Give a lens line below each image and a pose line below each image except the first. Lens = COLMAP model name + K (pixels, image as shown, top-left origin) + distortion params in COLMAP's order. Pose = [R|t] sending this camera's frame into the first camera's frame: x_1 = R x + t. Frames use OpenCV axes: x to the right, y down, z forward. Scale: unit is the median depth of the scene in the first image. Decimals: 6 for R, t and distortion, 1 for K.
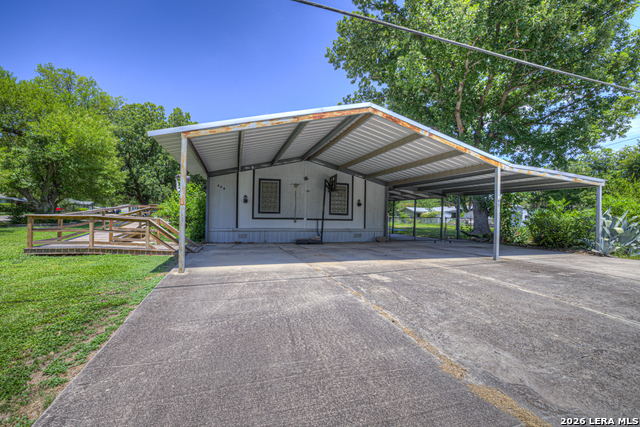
lens RADIAL K [[273.8, 0, 317.7], [0, 273.8, 212.0], [0, 0, 1]] dist [-0.026218, 0.005009]
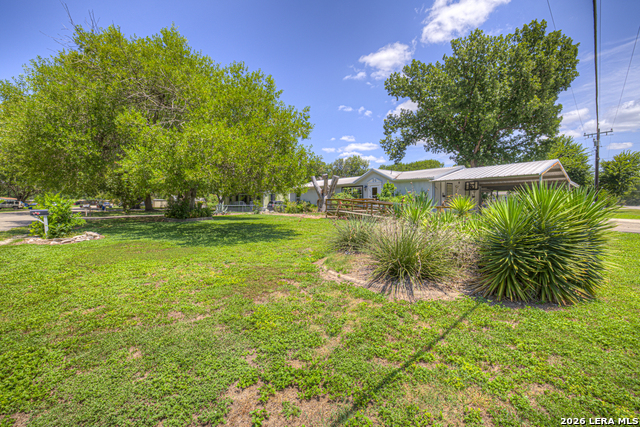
lens RADIAL K [[273.8, 0, 318.6], [0, 273.8, 212.4], [0, 0, 1]] dist [-0.026218, 0.005009]
pose [[0.927326, -0.033547, 0.372747, -1.531902], [0.015161, 0.998524, 0.052146, -0.037673], [-0.373947, -0.042705, 0.926467, -0.283773]]
